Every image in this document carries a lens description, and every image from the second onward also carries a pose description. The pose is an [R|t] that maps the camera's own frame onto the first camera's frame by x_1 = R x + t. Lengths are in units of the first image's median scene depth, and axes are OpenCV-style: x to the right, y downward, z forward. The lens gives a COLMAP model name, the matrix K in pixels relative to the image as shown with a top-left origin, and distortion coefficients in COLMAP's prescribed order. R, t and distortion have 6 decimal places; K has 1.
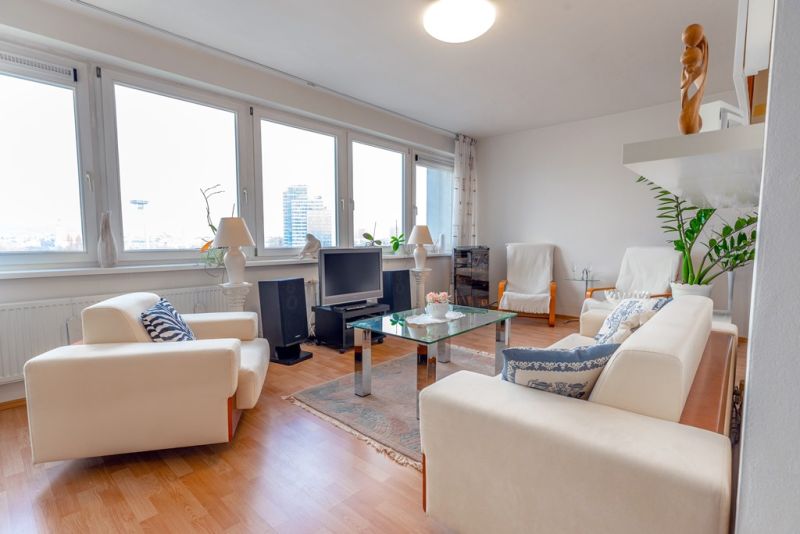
lens RADIAL K [[384.2, 0, 400.0], [0, 384.2, 271.5], [0, 0, 1]] dist [-0.004327, -0.000093]
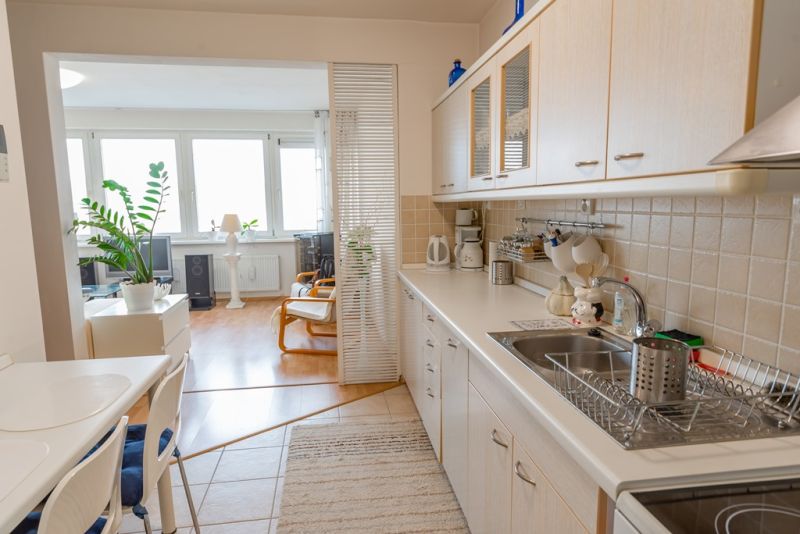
lens RADIAL K [[492.8, 0, 400.6], [0, 492.8, 271.8], [0, 0, 1]] dist [0.009406, 0.001168]
pose [[0.774450, 0.077305, -0.627895, 1.145569], [-0.036989, 0.996341, 0.077045, -0.072196], [0.631553, -0.036443, 0.774475, 0.199483]]
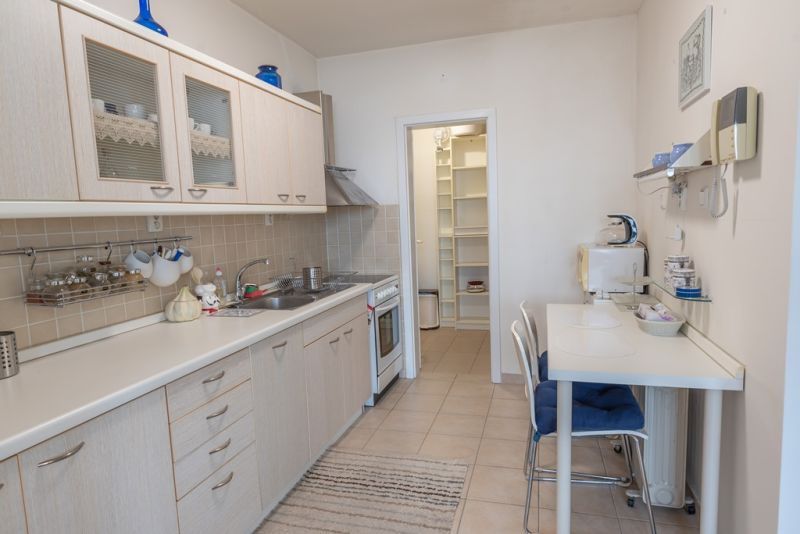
lens RADIAL K [[492.8, 0, 399.4], [0, 492.8, 267.1], [0, 0, 1]] dist [0.009406, 0.001168]
pose [[-0.439188, -0.068783, 0.895758, 0.523292], [0.119077, 0.983811, 0.133927, -0.094976], [-0.890469, 0.165483, -0.423888, 0.599783]]
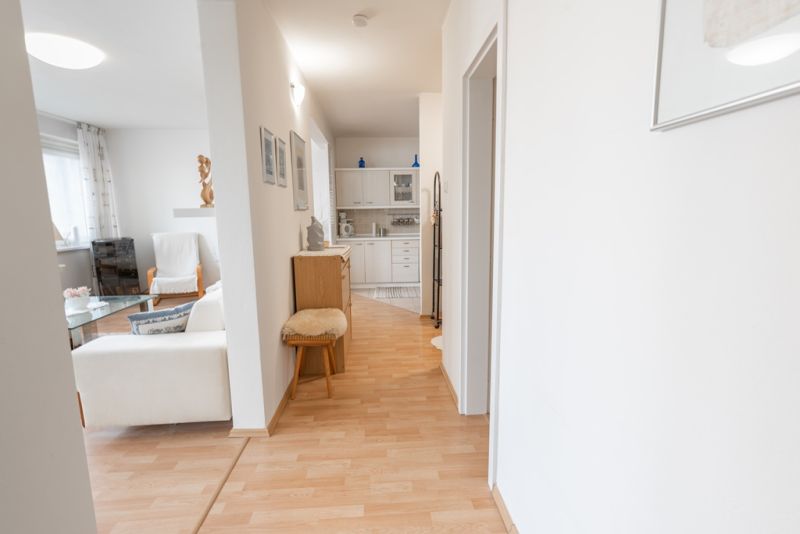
lens RADIAL K [[384.2, 0, 400.6], [0, 384.2, 272.7], [0, 0, 1]] dist [-0.004327, -0.000093]
pose [[0.692822, -0.119604, 0.711121, -0.020882], [0.072901, 0.992714, 0.095940, -0.016277], [-0.717414, -0.014628, 0.696493, -0.272120]]
